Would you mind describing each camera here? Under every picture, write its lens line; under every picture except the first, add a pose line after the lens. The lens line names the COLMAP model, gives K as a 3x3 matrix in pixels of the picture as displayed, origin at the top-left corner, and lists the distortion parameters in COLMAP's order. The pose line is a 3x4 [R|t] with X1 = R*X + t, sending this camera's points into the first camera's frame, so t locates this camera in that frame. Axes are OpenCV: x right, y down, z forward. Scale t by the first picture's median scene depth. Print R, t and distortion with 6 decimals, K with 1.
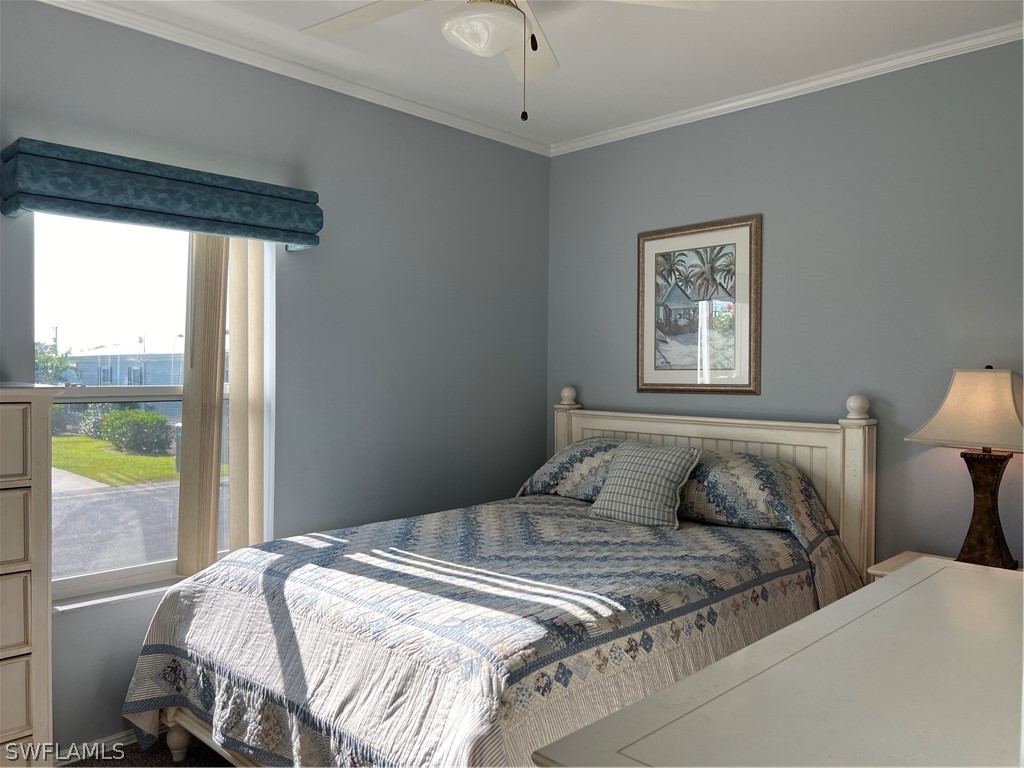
lens RADIAL K [[783.0, 0, 516.1], [0, 783.0, 377.3], [0, 0, 1]] dist [0.064831, -0.065923]
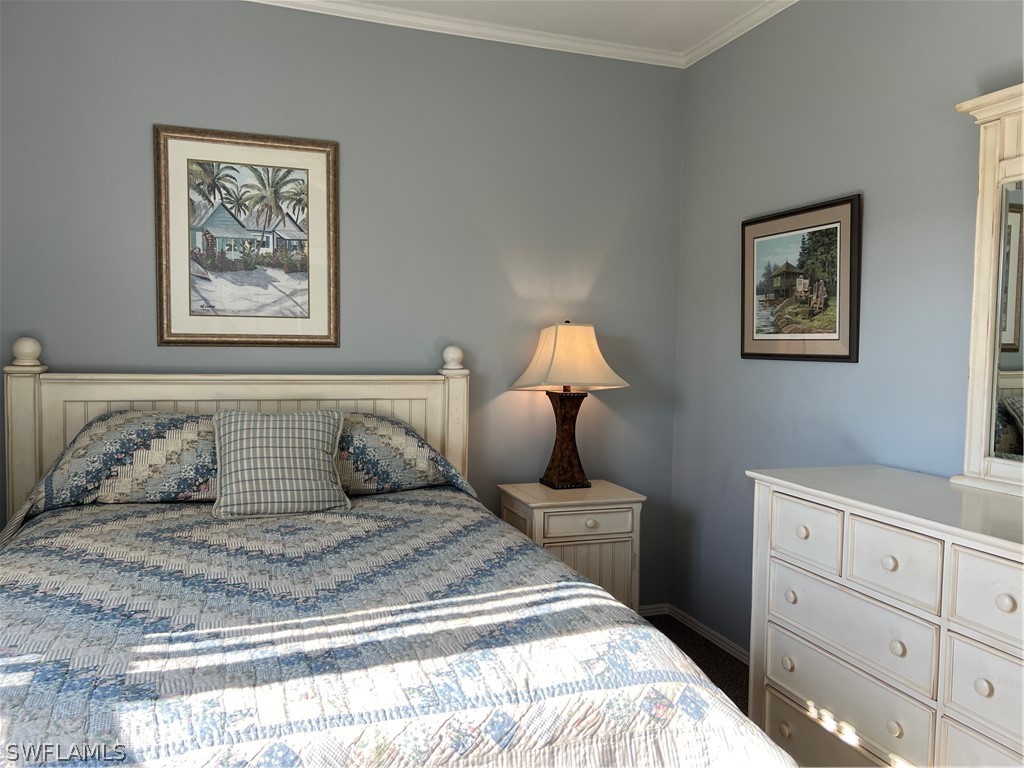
lens RADIAL K [[783.0, 0, 516.1], [0, 783.0, 377.3], [0, 0, 1]] dist [0.064831, -0.065923]
pose [[0.431092, -0.041644, 0.901346, -0.398931], [-0.006376, 0.998769, 0.049194, 0.011030], [-0.902285, -0.026954, 0.430296, 0.417788]]
